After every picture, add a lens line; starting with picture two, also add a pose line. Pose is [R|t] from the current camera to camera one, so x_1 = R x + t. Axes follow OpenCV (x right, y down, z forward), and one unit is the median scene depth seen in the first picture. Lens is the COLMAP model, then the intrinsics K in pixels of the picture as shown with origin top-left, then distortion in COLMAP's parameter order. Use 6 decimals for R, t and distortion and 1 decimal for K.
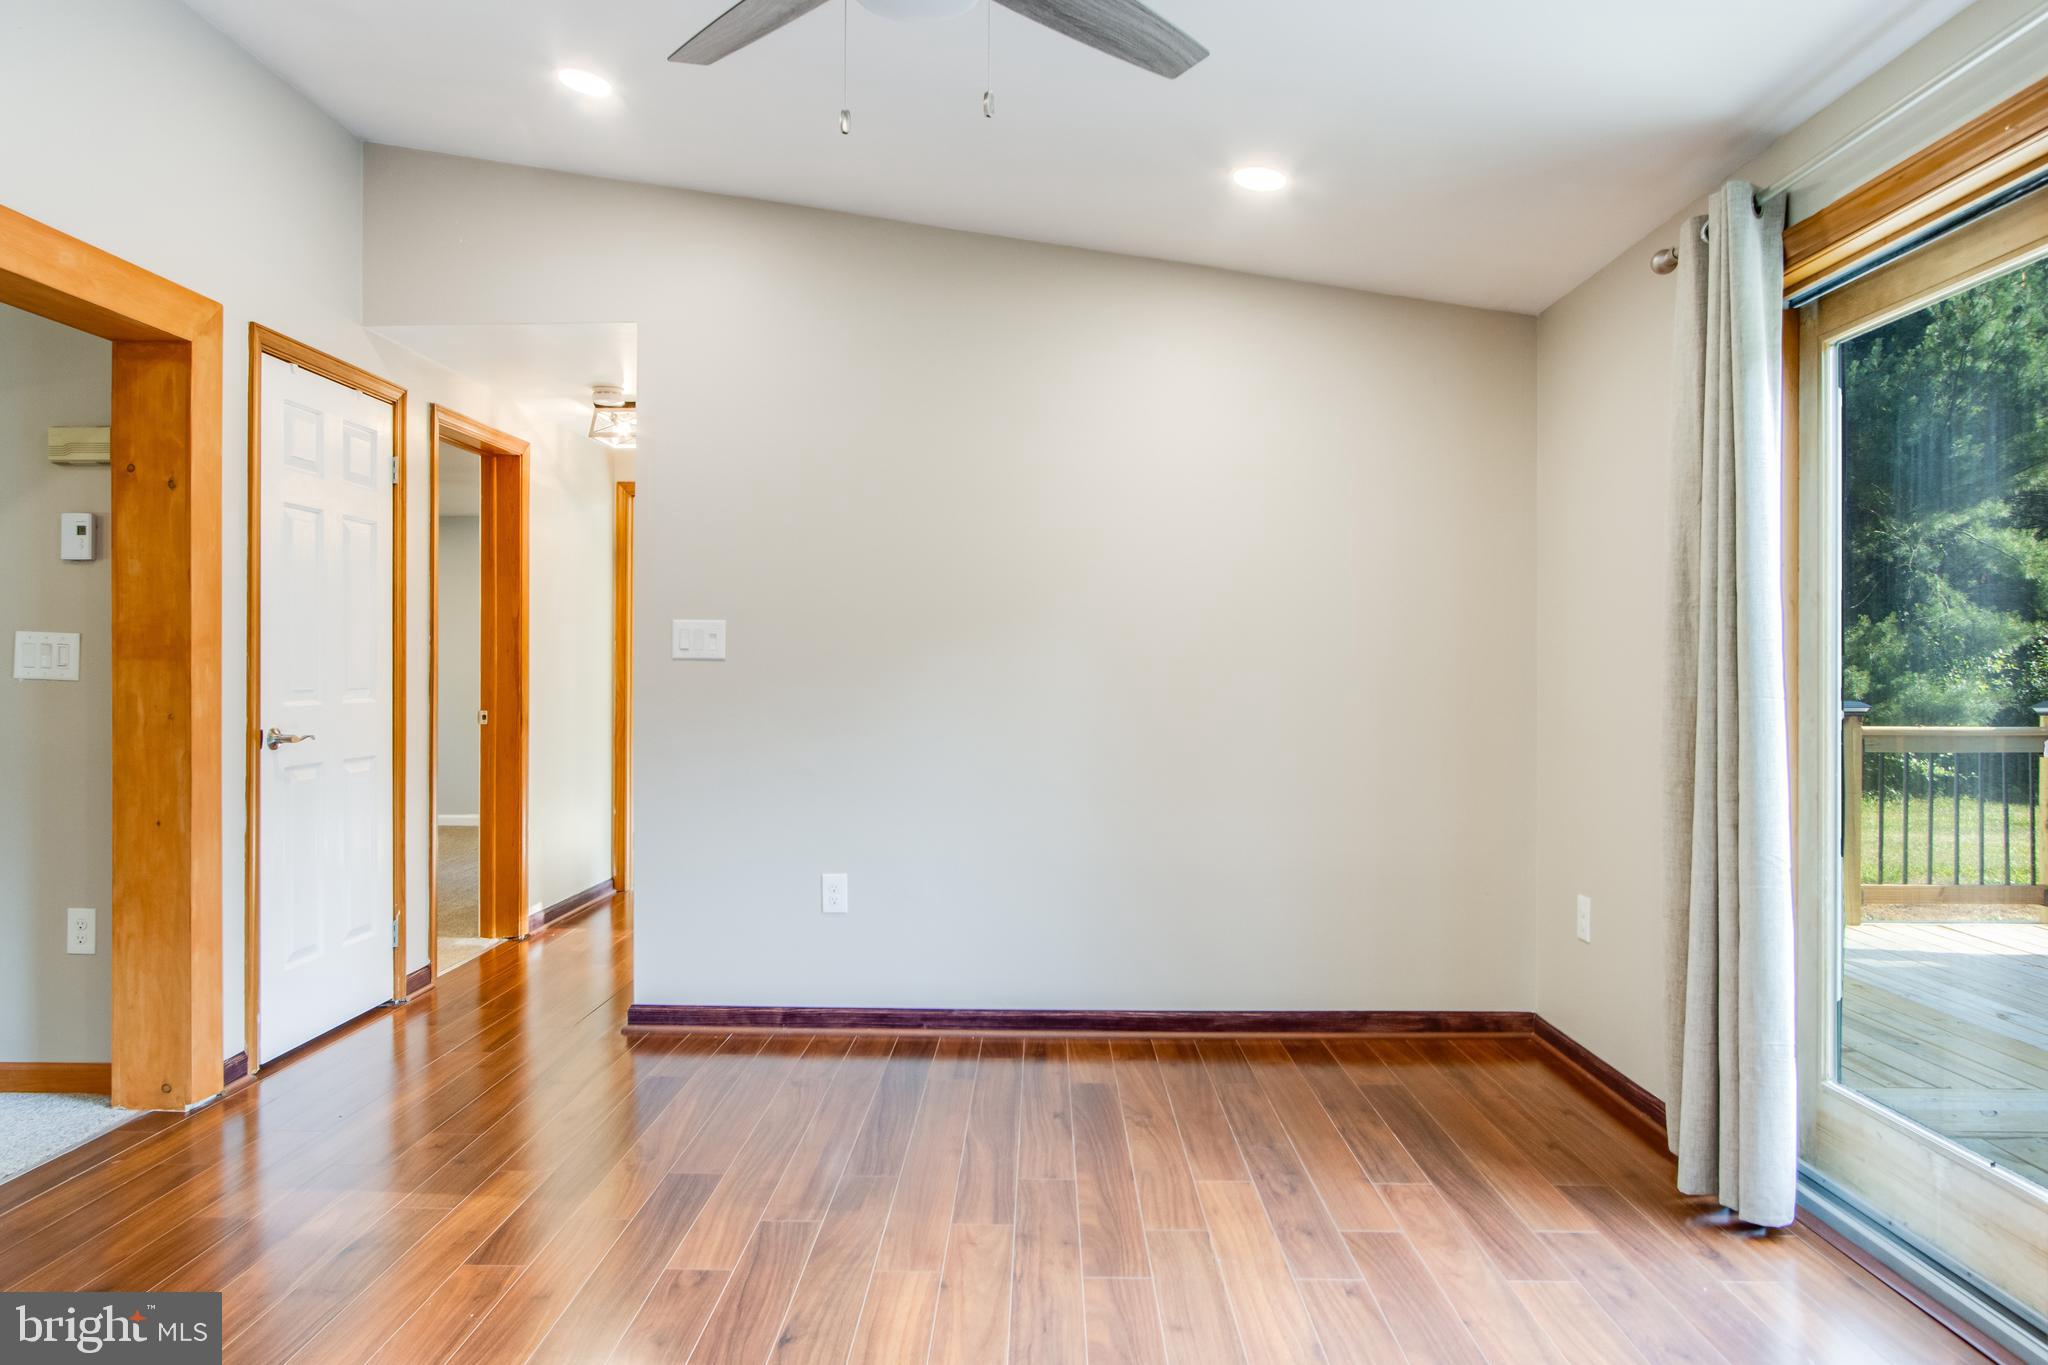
lens RADIAL K [[1320.1, 0, 1012.7], [0, 1320.1, 675.4], [0, 0, 1]] dist [-0.007790, 0.004977]
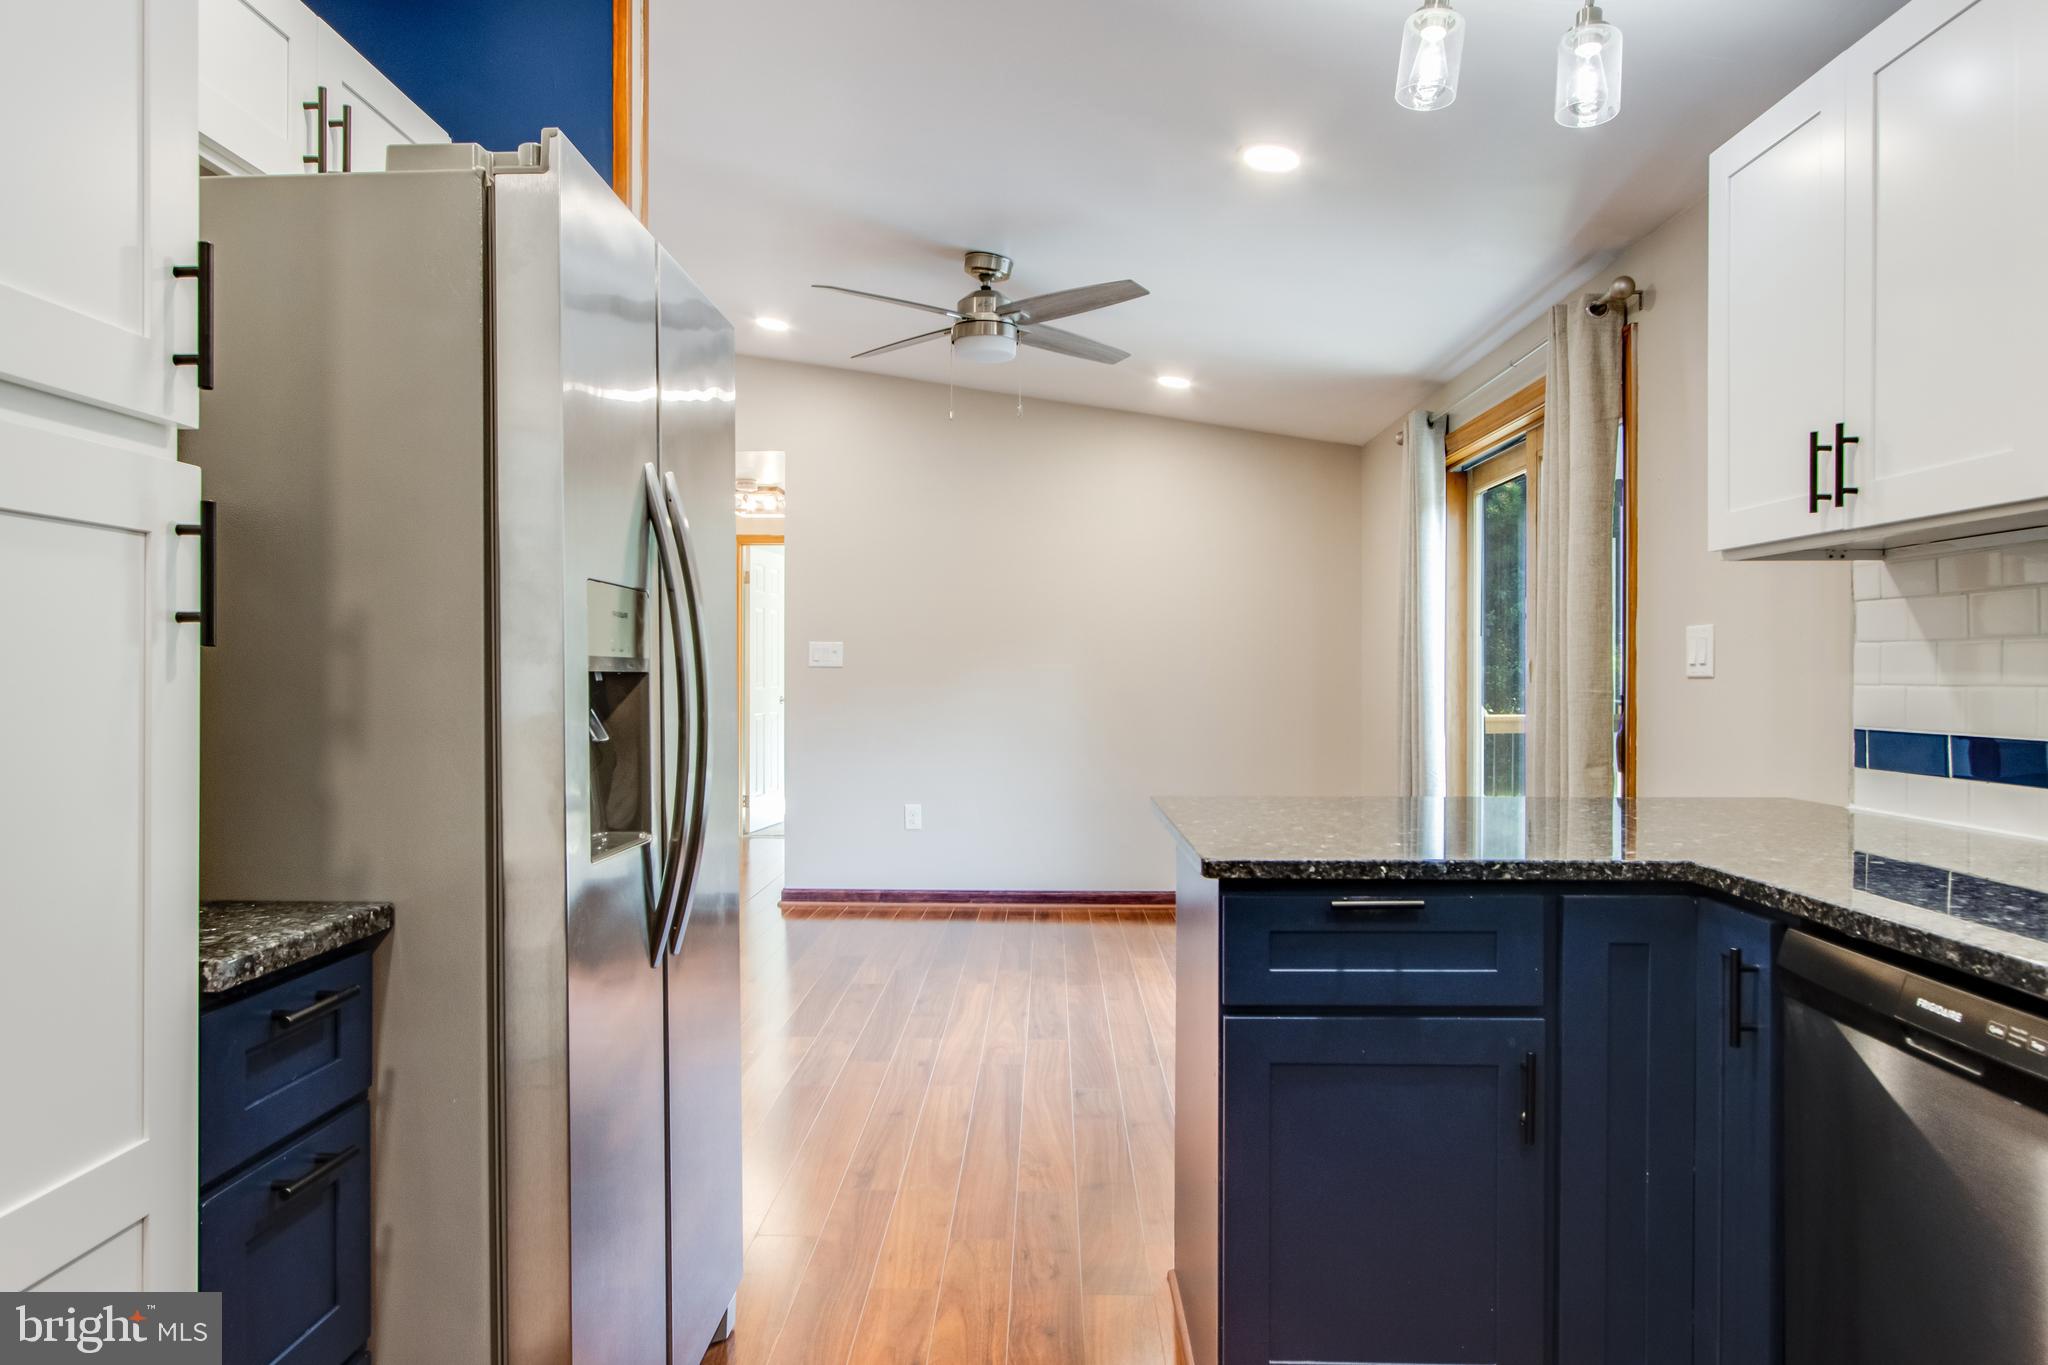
lens RADIAL K [[1315.0, 0, 996.7], [0, 1315.0, 678.3], [0, 0, 1]] dist [-0.006737, 0.000458]
pose [[0.999869, -0.002951, -0.015904, -0.014837], [0.002969, 0.999995, 0.001069, -0.000217], [0.015901, -0.001117, 0.999873, -0.774110]]
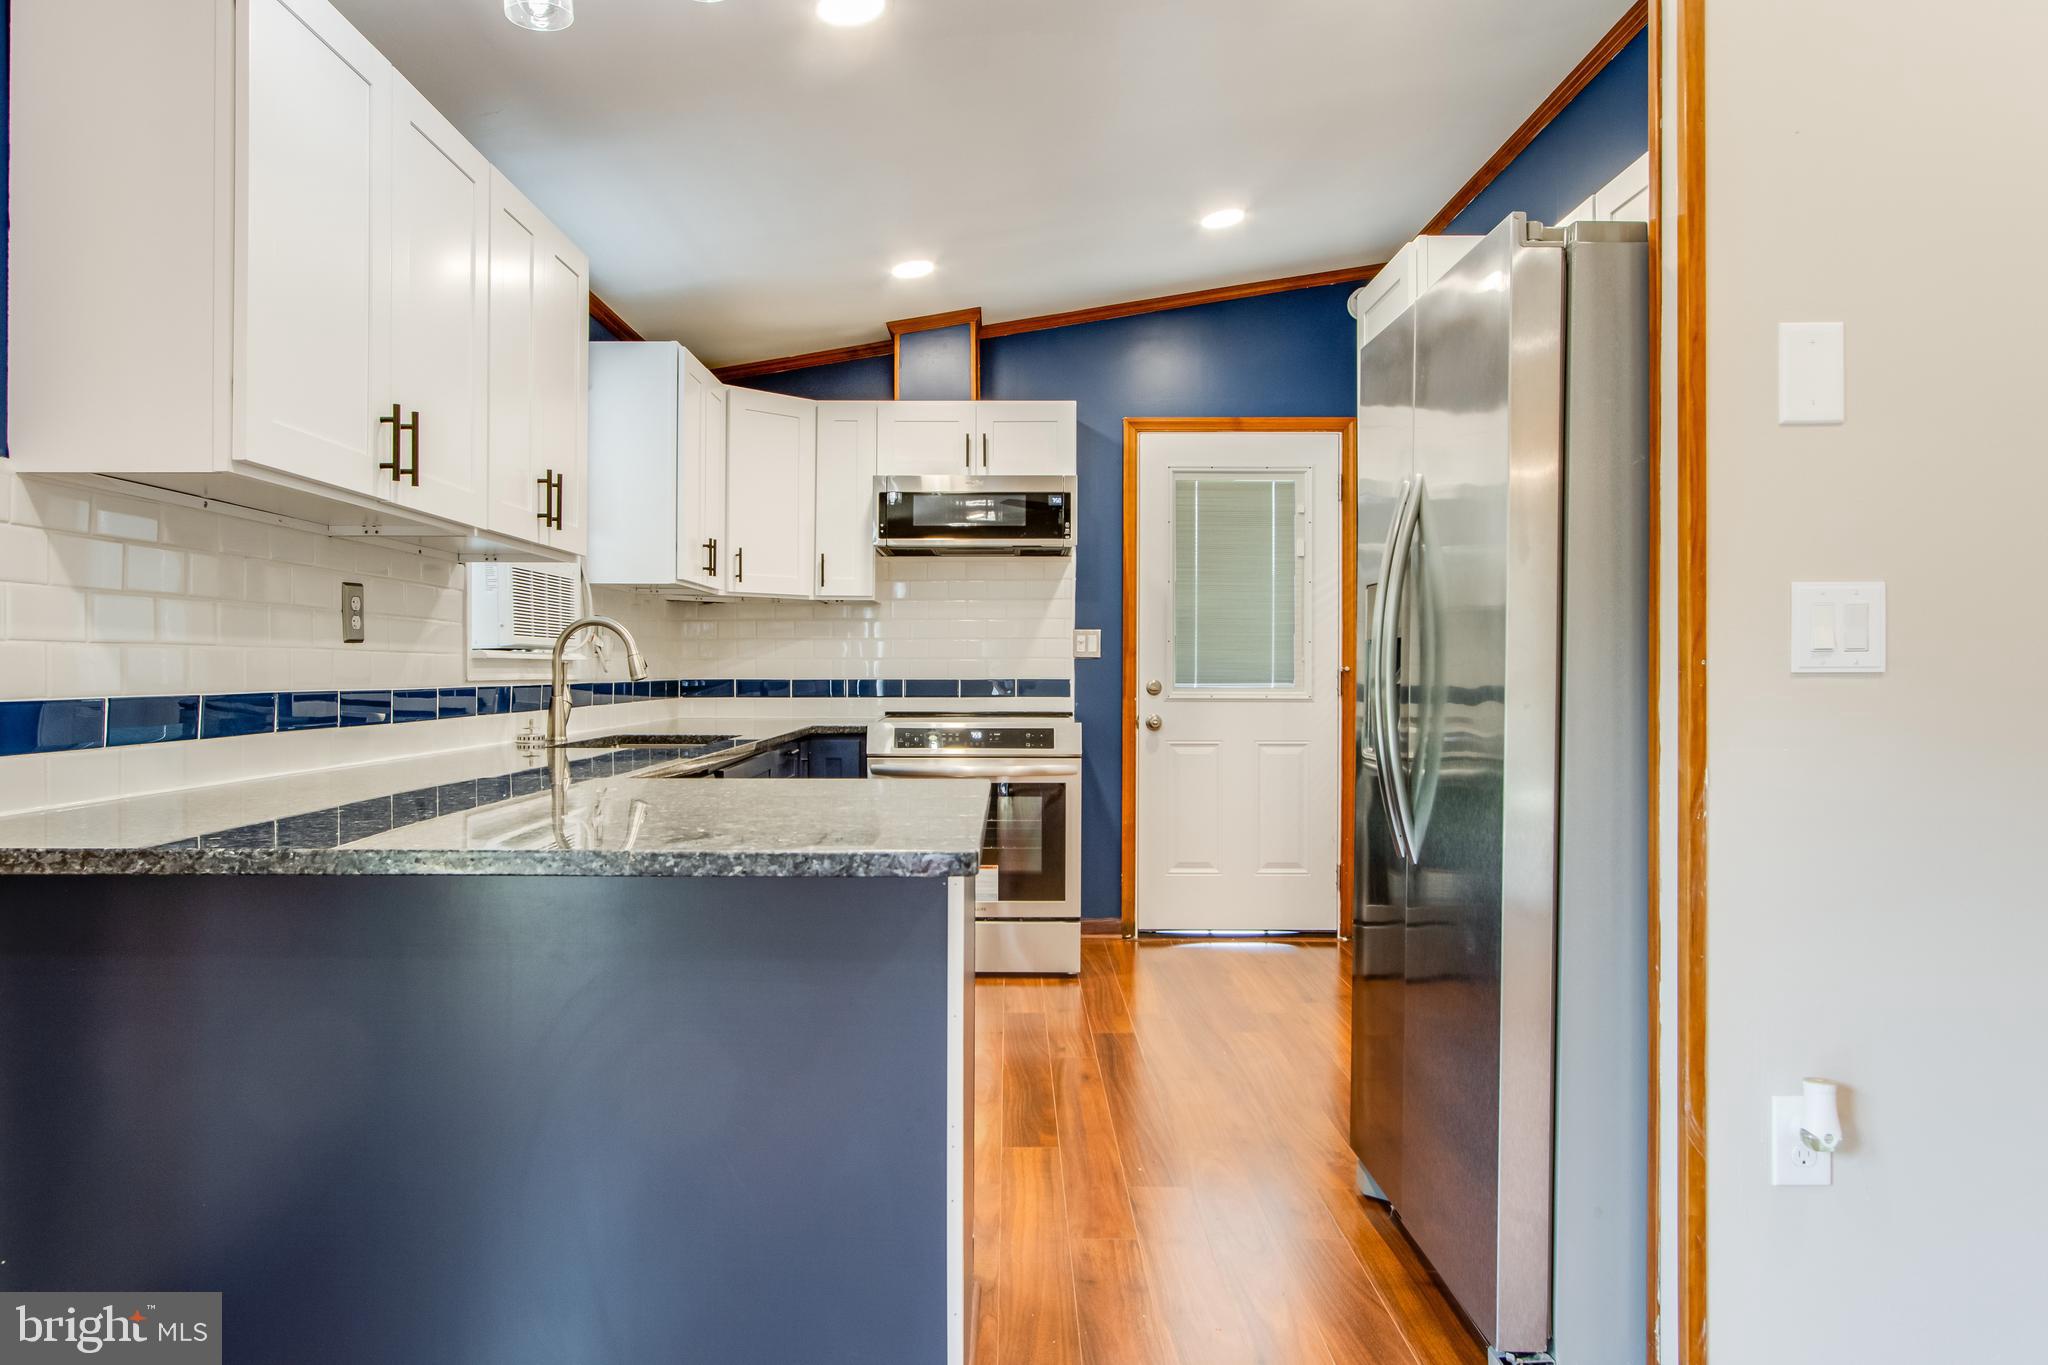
lens RADIAL K [[1315.0, 0, 996.7], [0, 1315.0, 678.3], [0, 0, 1]] dist [-0.006737, 0.000458]
pose [[-0.999919, -0.004744, -0.011834, 0.075940], [-0.004824, 0.999965, 0.006784, 0.017567], [0.011801, 0.006840, -0.999907, 0.628642]]
